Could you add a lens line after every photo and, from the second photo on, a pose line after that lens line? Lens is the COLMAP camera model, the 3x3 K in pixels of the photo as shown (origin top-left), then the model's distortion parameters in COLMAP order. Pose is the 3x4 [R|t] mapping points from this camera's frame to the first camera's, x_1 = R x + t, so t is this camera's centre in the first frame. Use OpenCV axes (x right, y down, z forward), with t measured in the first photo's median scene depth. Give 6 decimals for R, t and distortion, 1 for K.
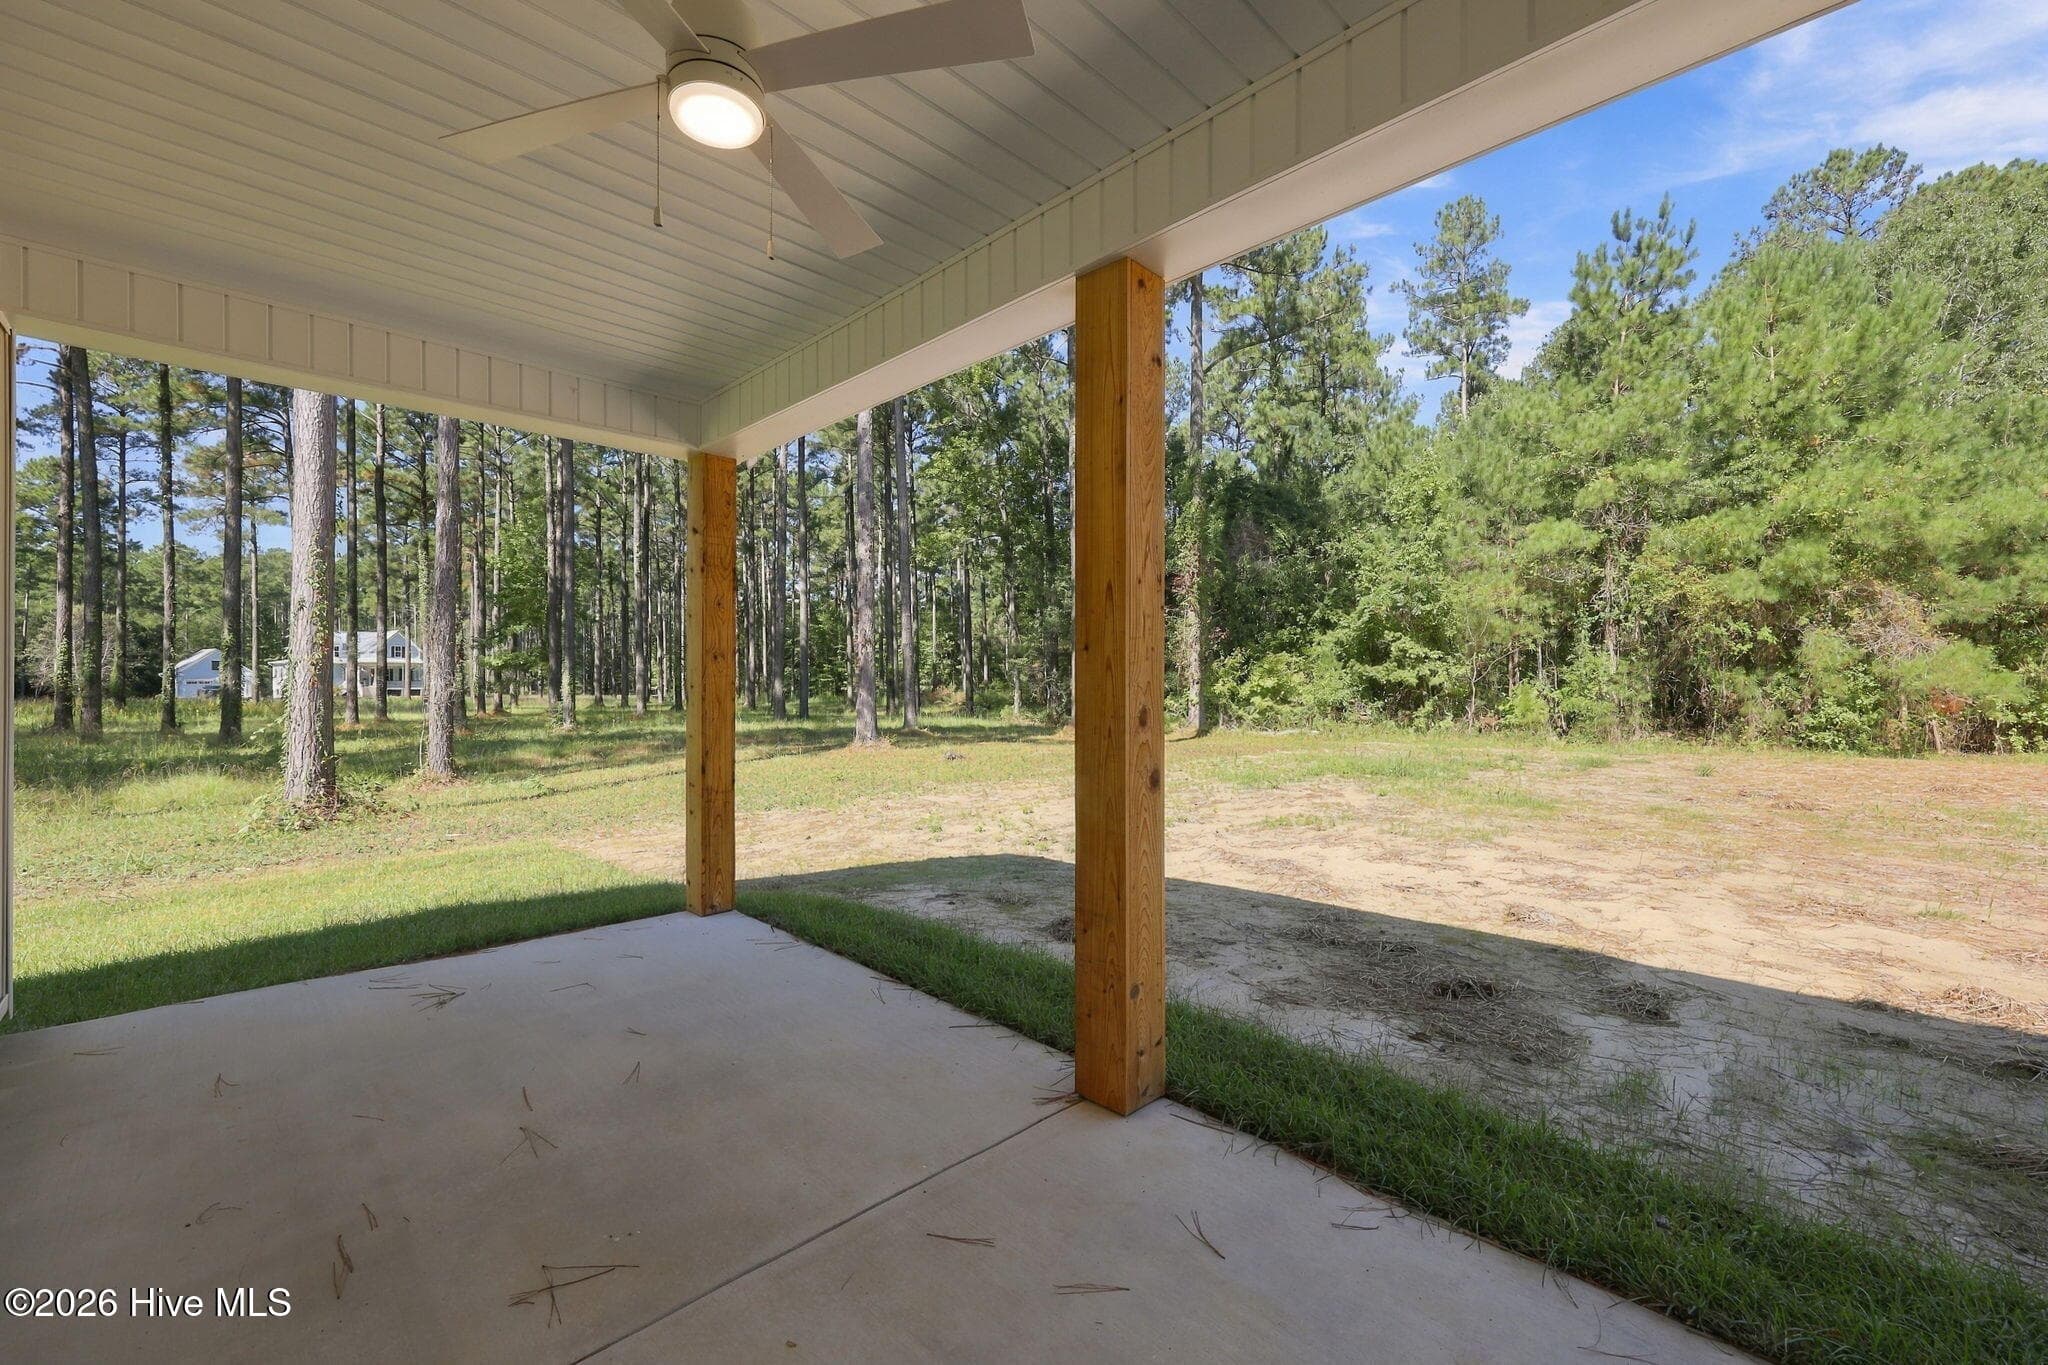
lens RADIAL K [[832.2, 0, 1030.0], [0, 832.2, 698.5], [0, 0, 1]] dist [0.006891, -0.001785]
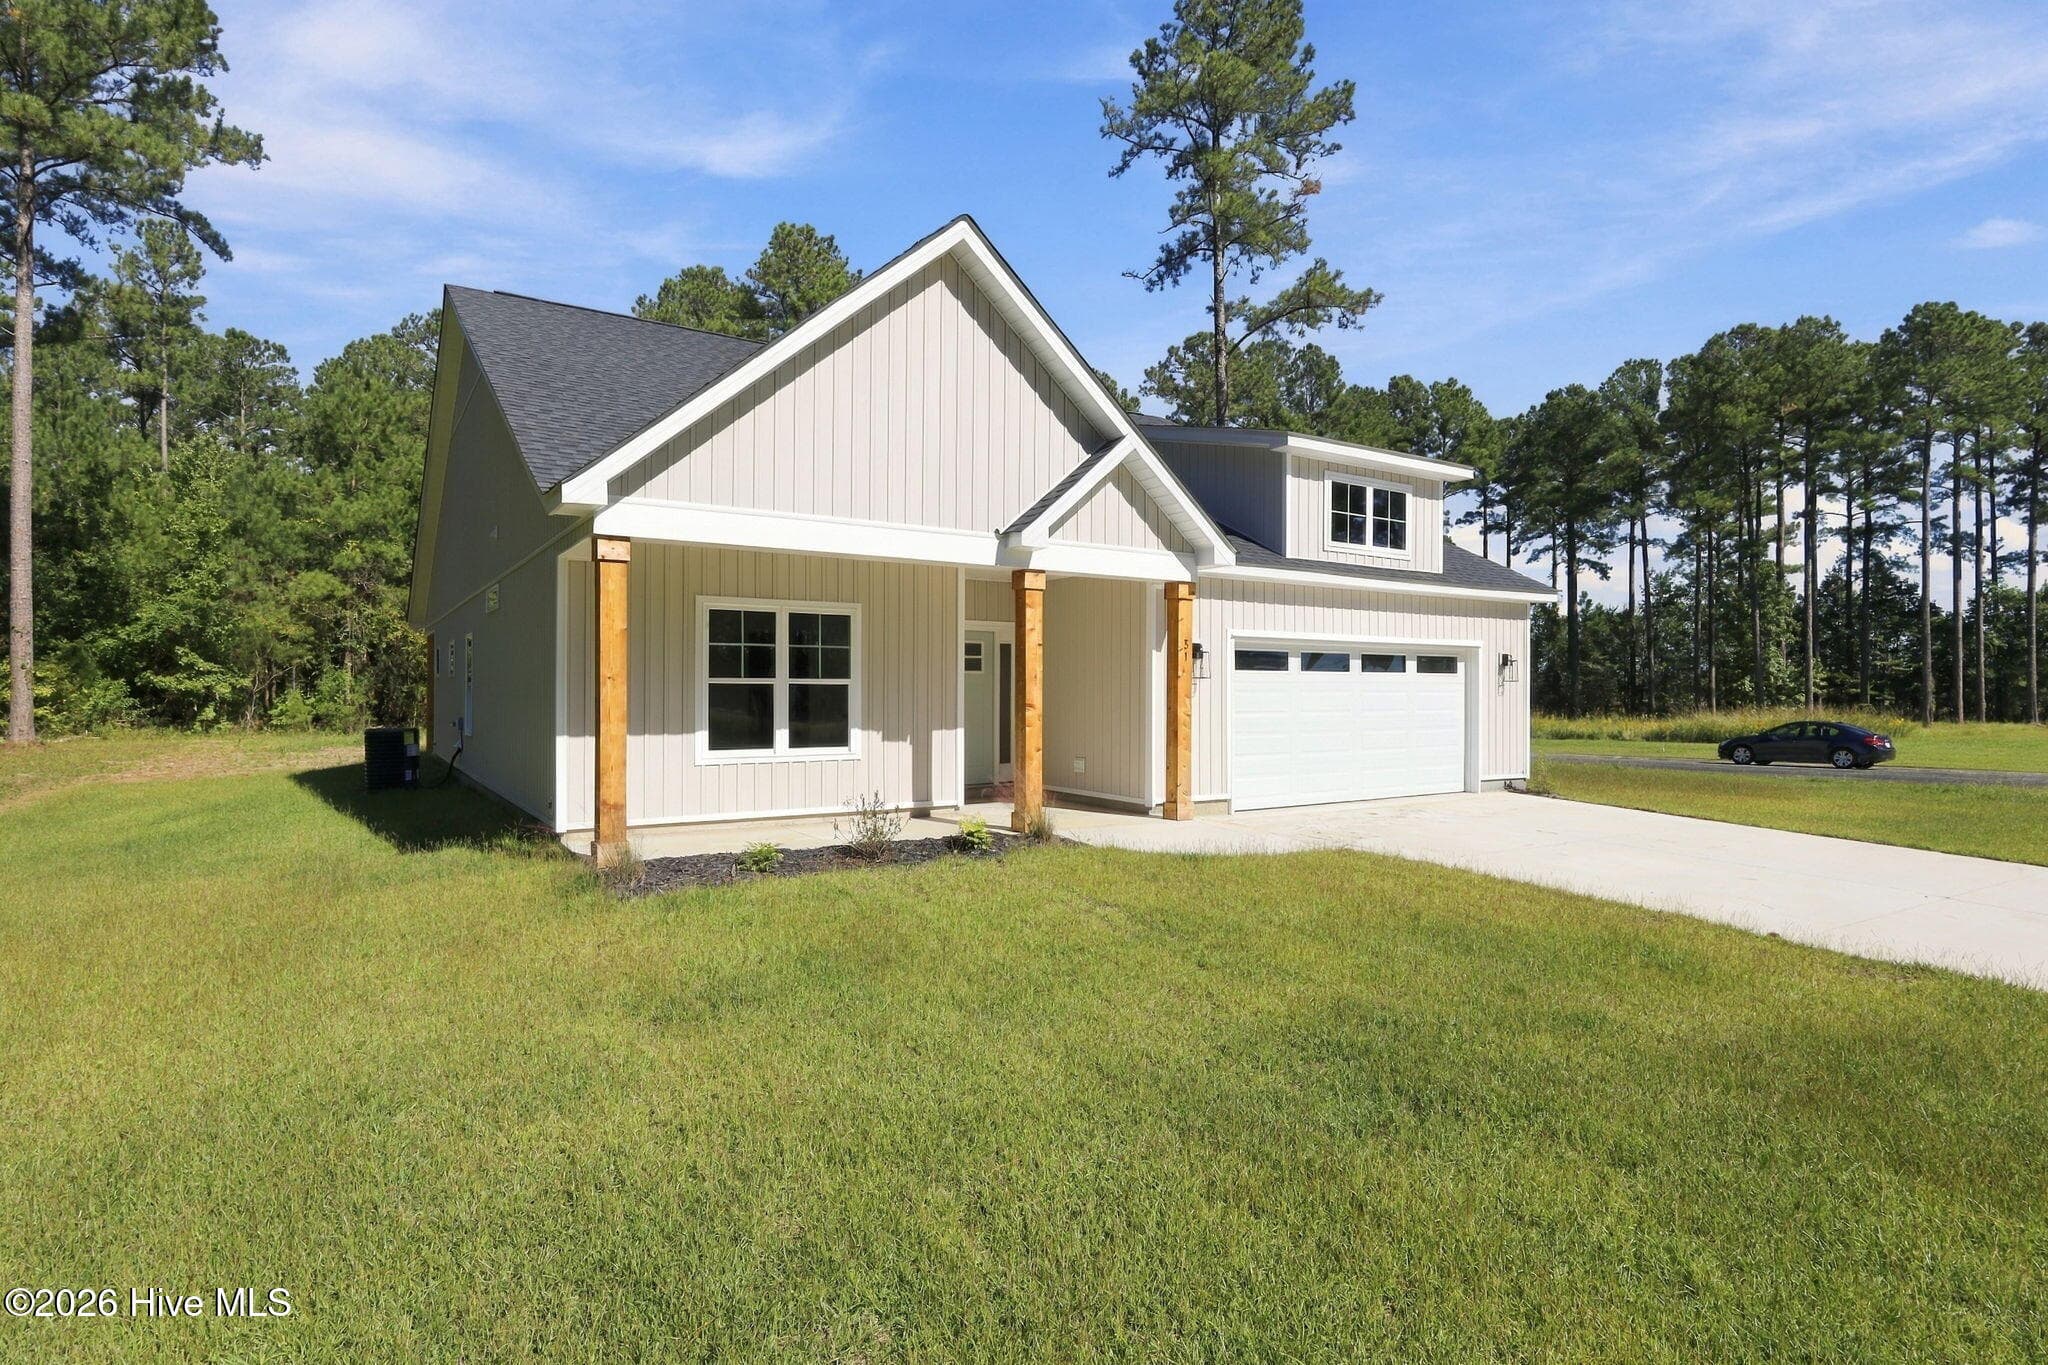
lens RADIAL K [[1052.4, 0, 1025.8], [0, 1052.4, 702.5], [0, 0, 1]] dist [-0.000570, 0.001566]
pose [[0.193389, -0.006212, 0.981103, -0.890421], [0.006397, 0.999967, 0.005070, -0.004236], [-0.981101, 0.005296, 0.193422, -0.488288]]
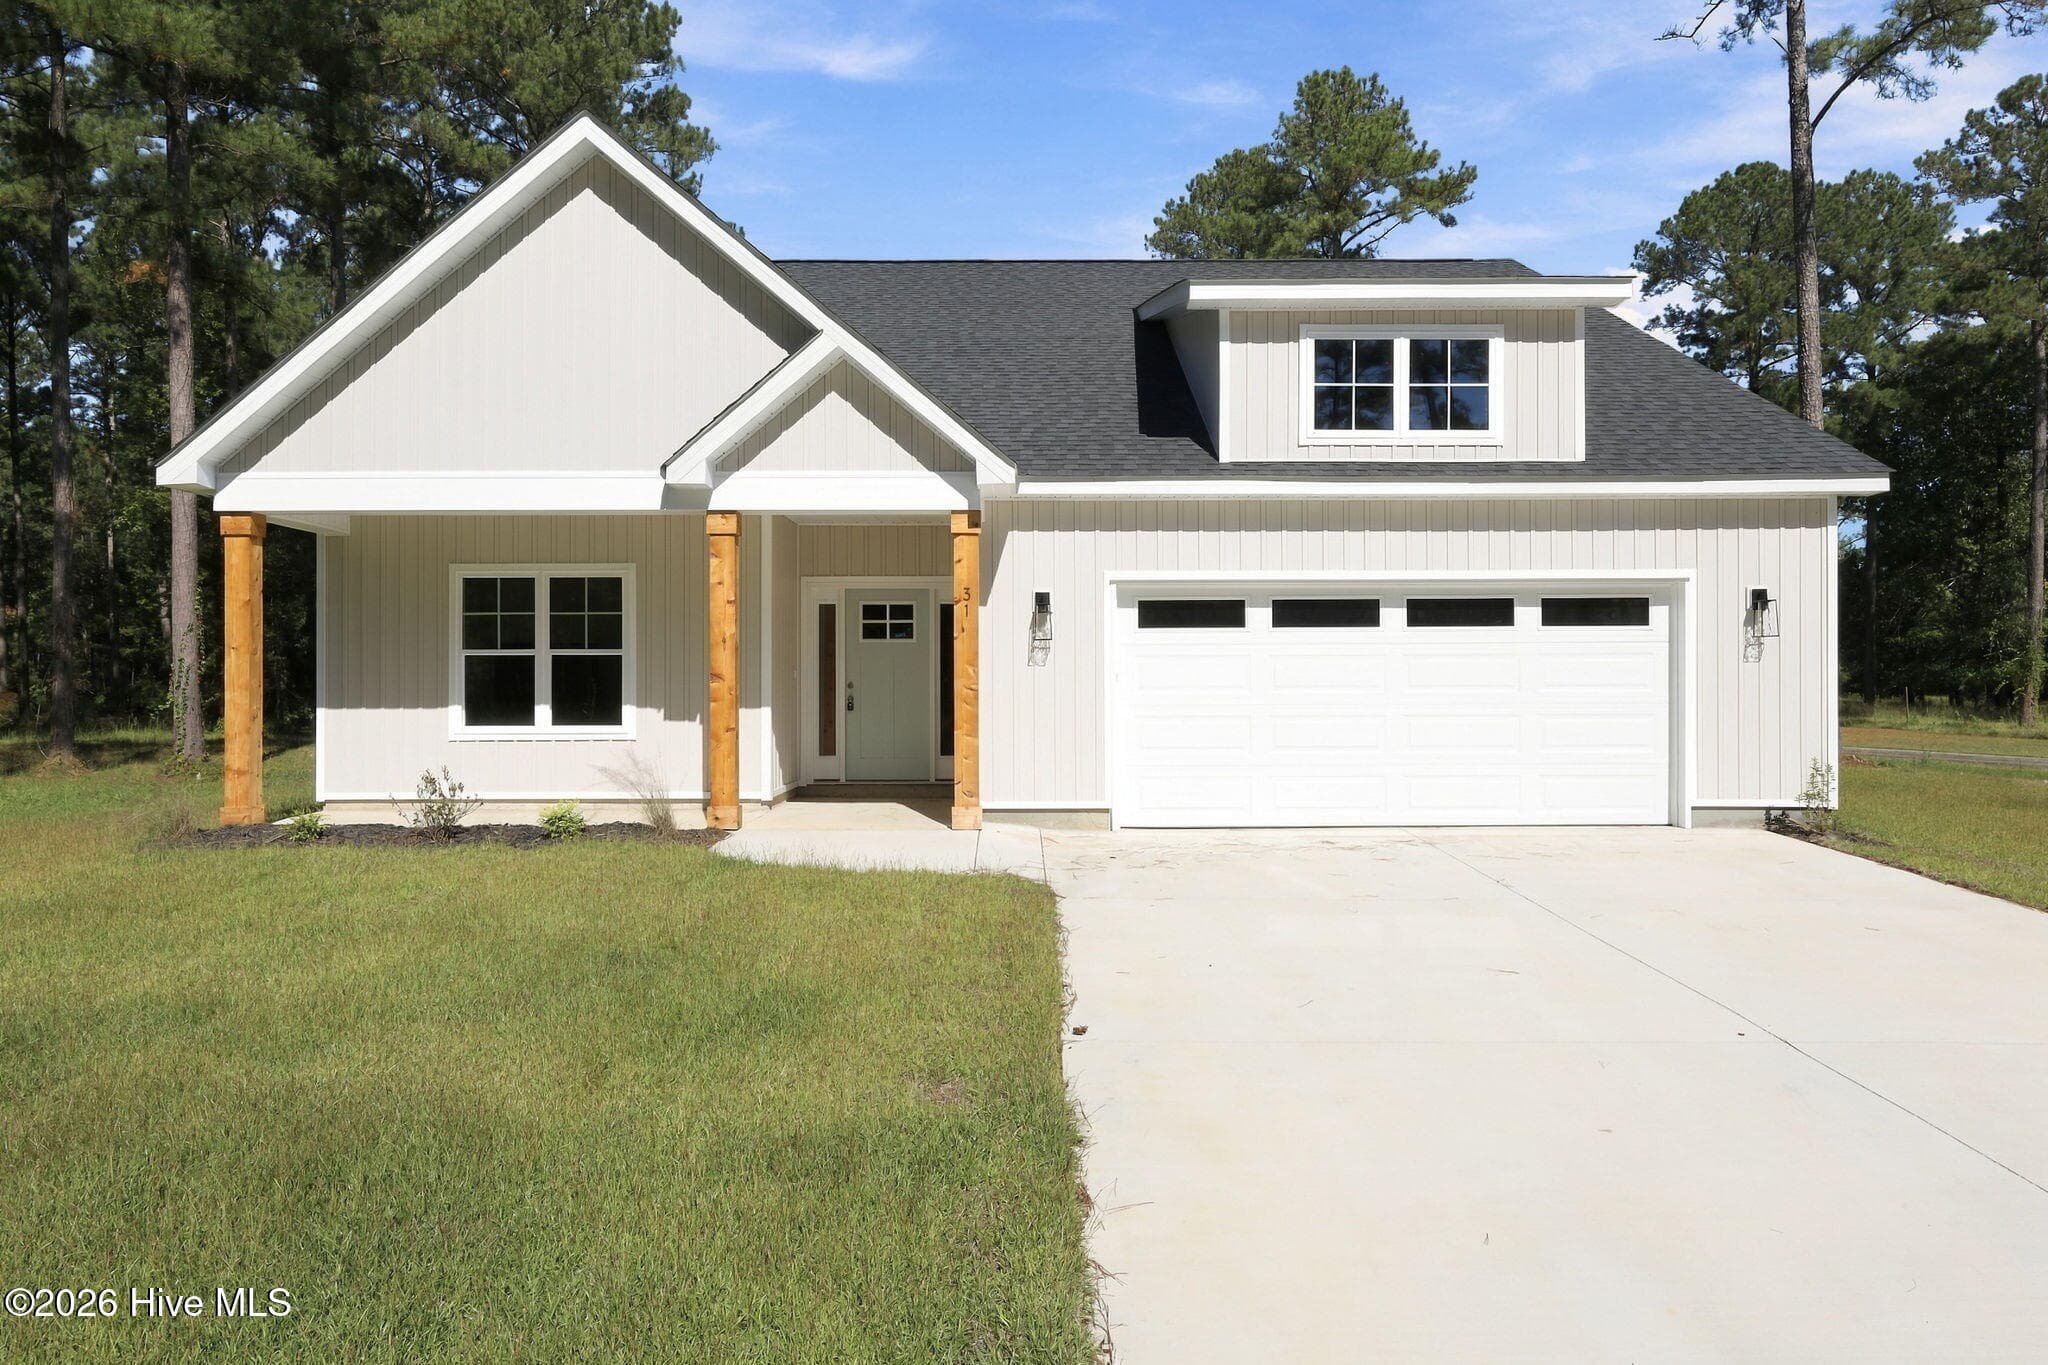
lens RADIAL K [[1379.7, 0, 1021.3], [0, 1379.7, 692.7], [0, 0, 1]] dist [0.008591, -0.001803]
pose [[0.699011, -0.000717, 0.715110, -0.744242], [0.007165, 0.999956, -0.006001, 0.007196], [-0.715075, 0.009318, 0.698986, -0.775185]]
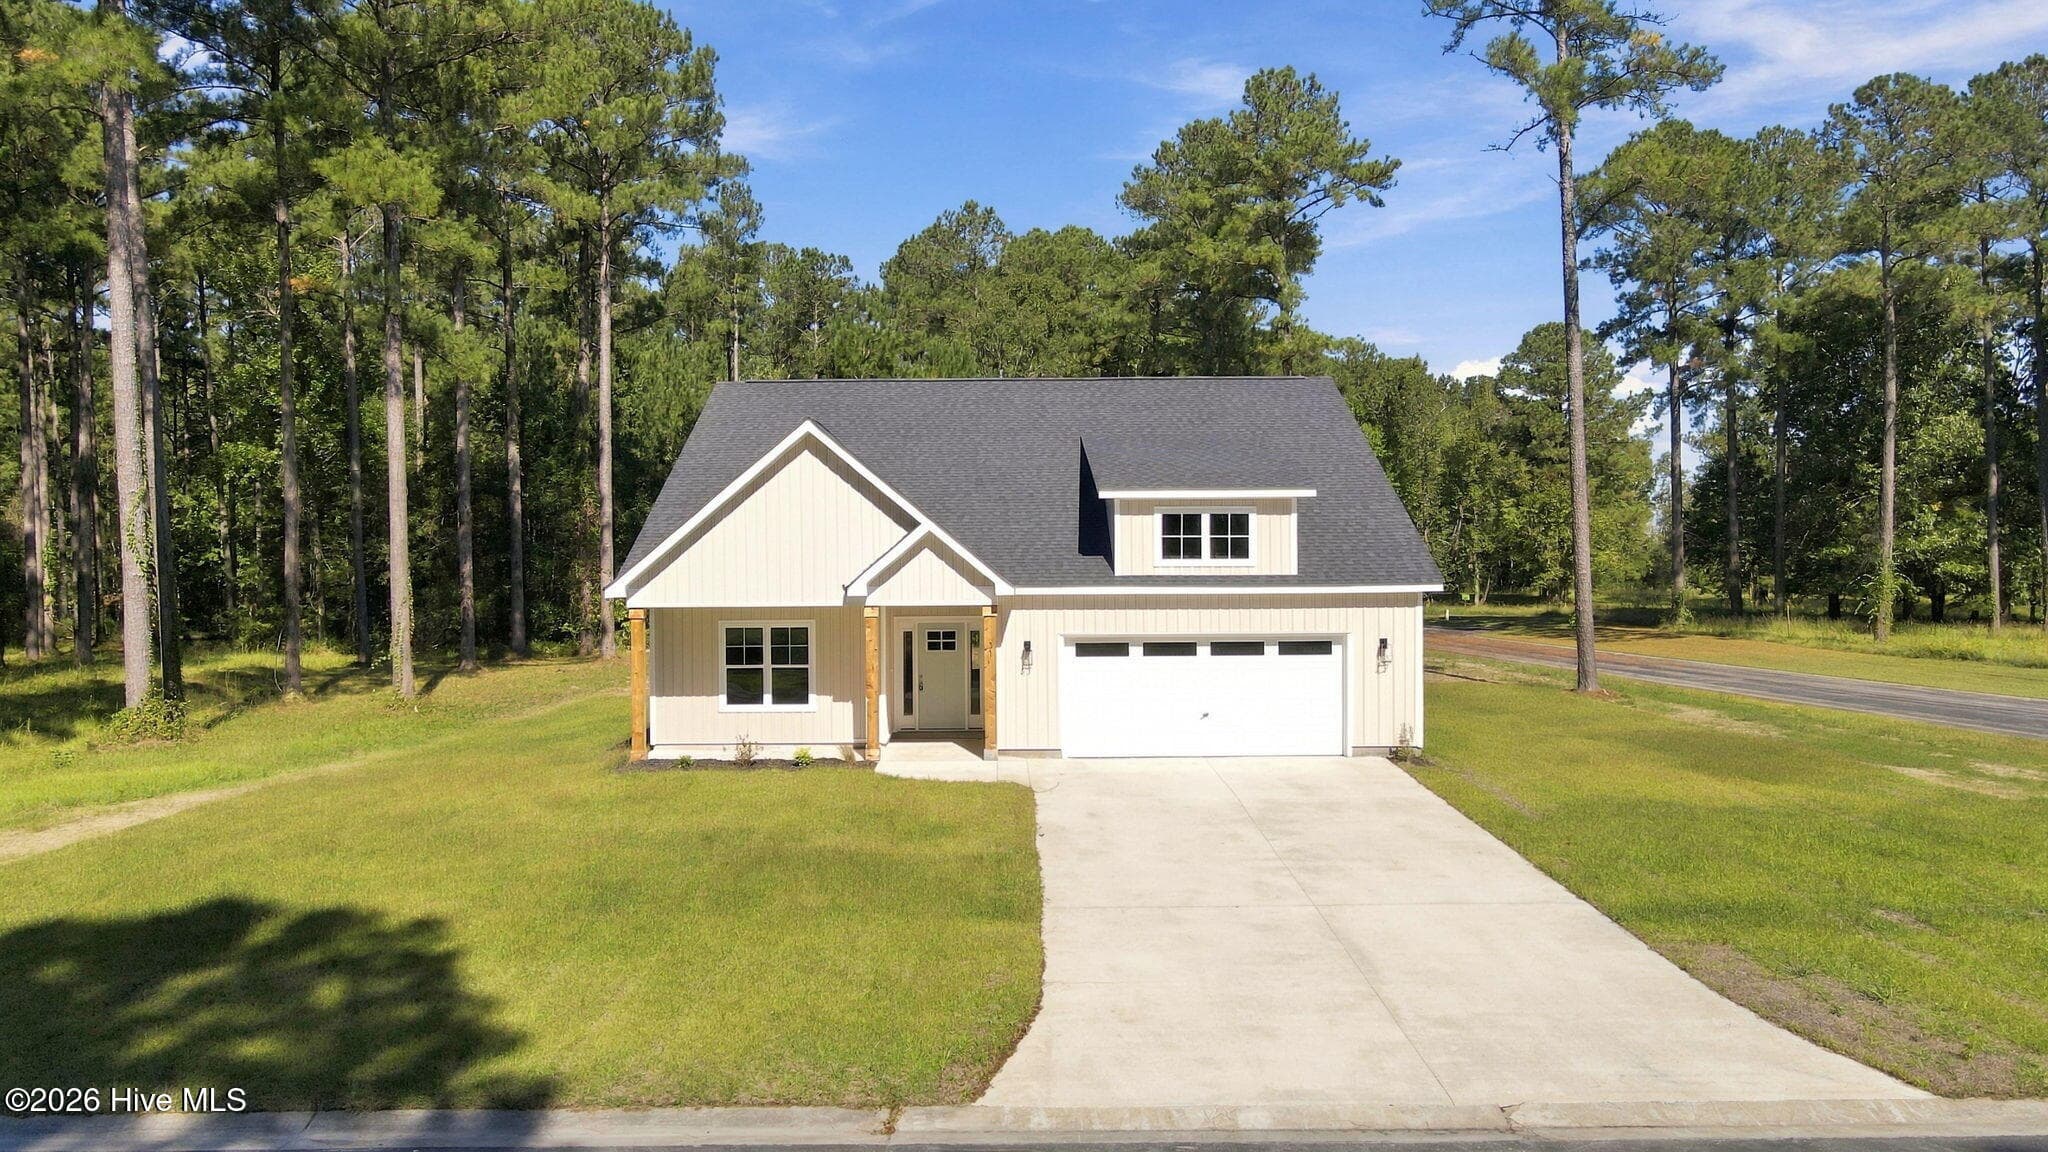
lens RADIAL K [[1491.8, 0, 991.4], [0, 1491.8, 584.0], [0, 0, 1]] dist [0.009949, -0.004660]
pose [[0.703462, -0.009431, 0.710671, -1.119697], [0.013133, 0.999914, 0.000270, -0.064321], [-0.710612, 0.009144, 0.703525, -1.128847]]
